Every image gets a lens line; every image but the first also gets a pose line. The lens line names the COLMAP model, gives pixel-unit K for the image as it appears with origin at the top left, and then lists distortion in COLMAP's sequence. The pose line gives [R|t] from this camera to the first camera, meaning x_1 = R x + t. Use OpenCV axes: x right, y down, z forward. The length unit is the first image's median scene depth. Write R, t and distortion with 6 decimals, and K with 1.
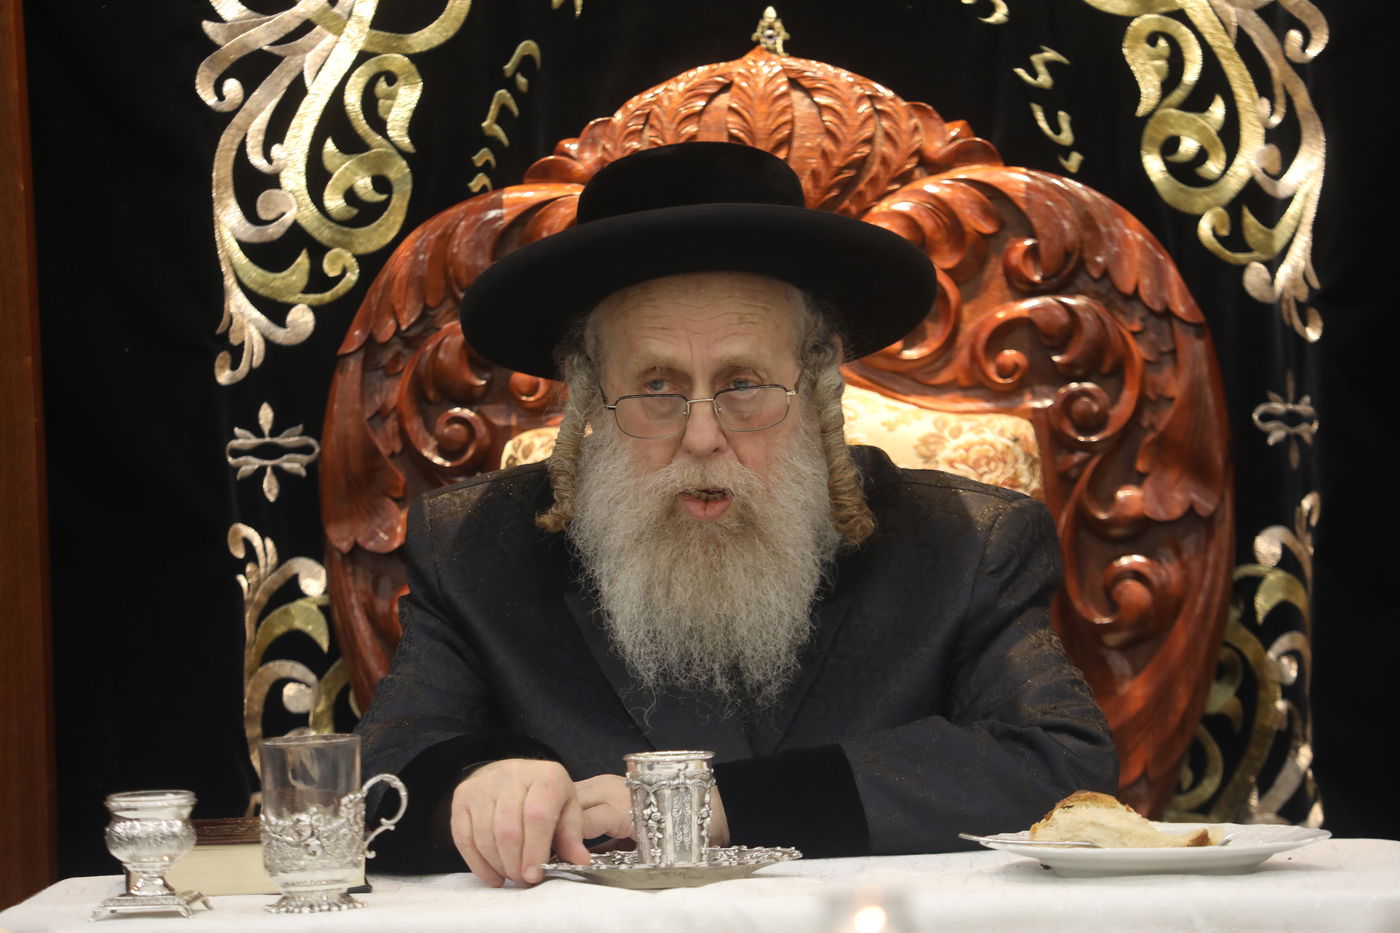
lens RADIAL K [[7062.5, 0, 719.0], [0, 7062.5, 488.1], [0, 0, 1]] dist [1.712742, 0.000000]
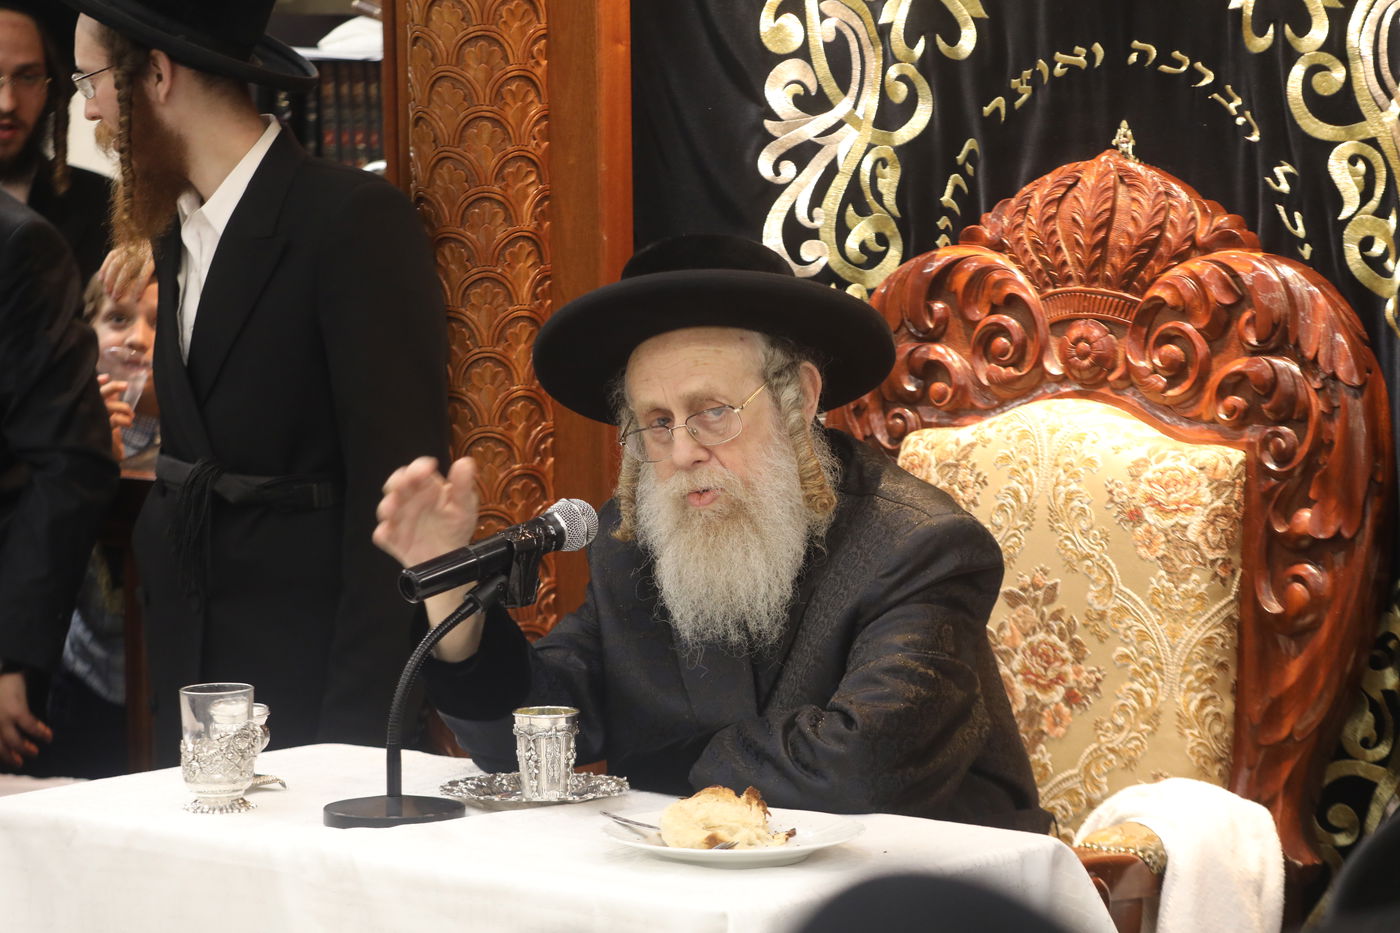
lens RADIAL K [[4802.4, 0, 691.7], [0, 4802.4, 466.6], [0, 0, 1]] dist [0.461670, 0.000000]
pose [[0.793835, 0.081750, -0.602613, 0.490811], [-0.036810, 0.995566, 0.086568, -0.078633], [0.607018, -0.046539, 0.793324, 0.239972]]
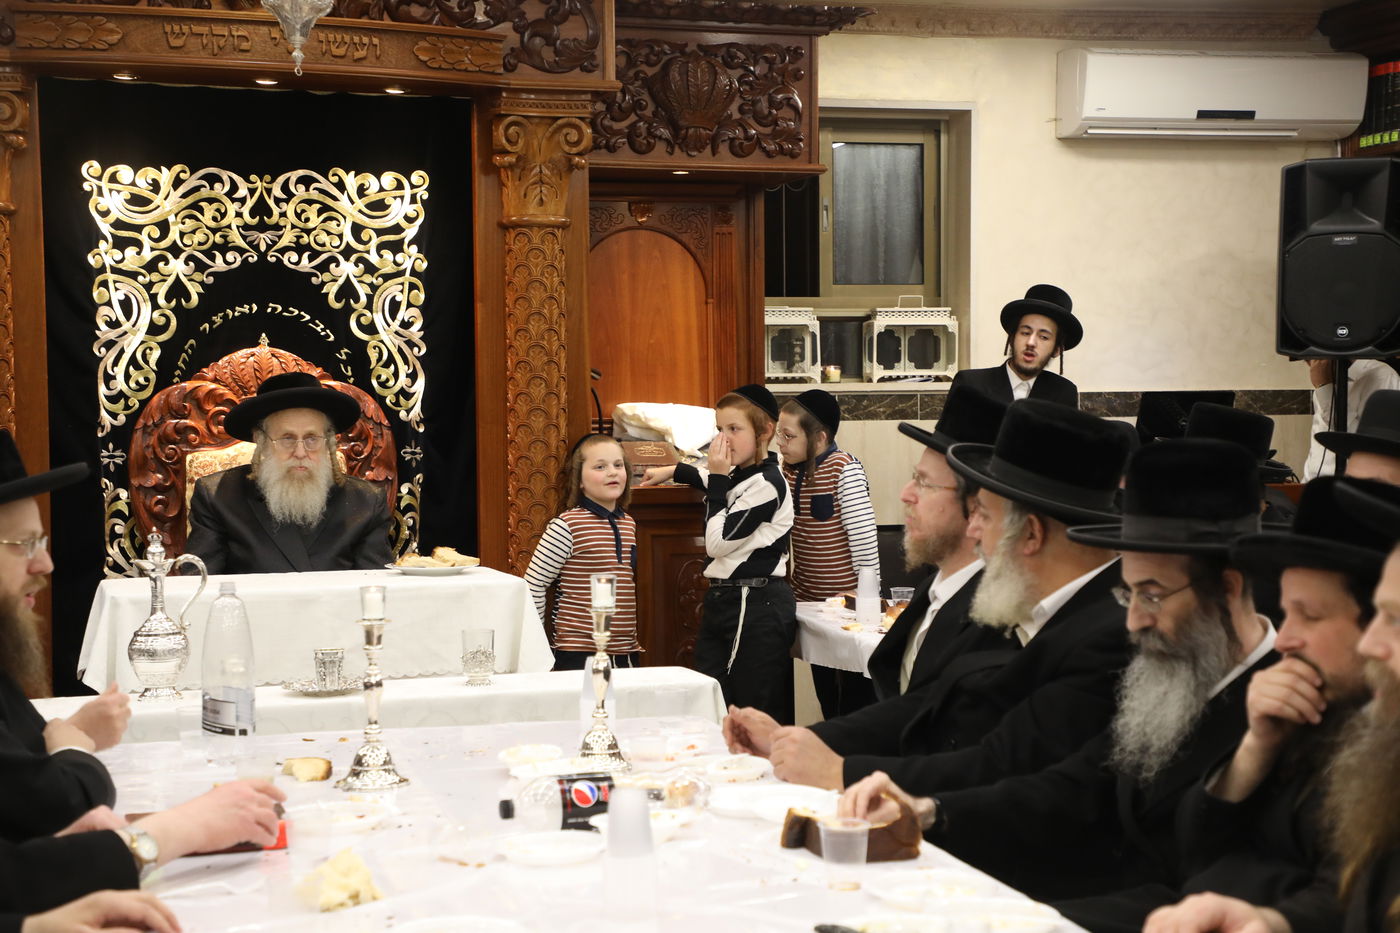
lens RADIAL K [[2187.3, 0, 676.5], [0, 2187.3, 478.2], [0, 0, 1]] dist [0.293842, 0.000000]
pose [[0.929971, 0.014846, 0.367333, -0.204437], [-0.013145, 0.999888, -0.007133, 0.009156], [-0.367398, 0.001805, 0.930062, -0.089833]]
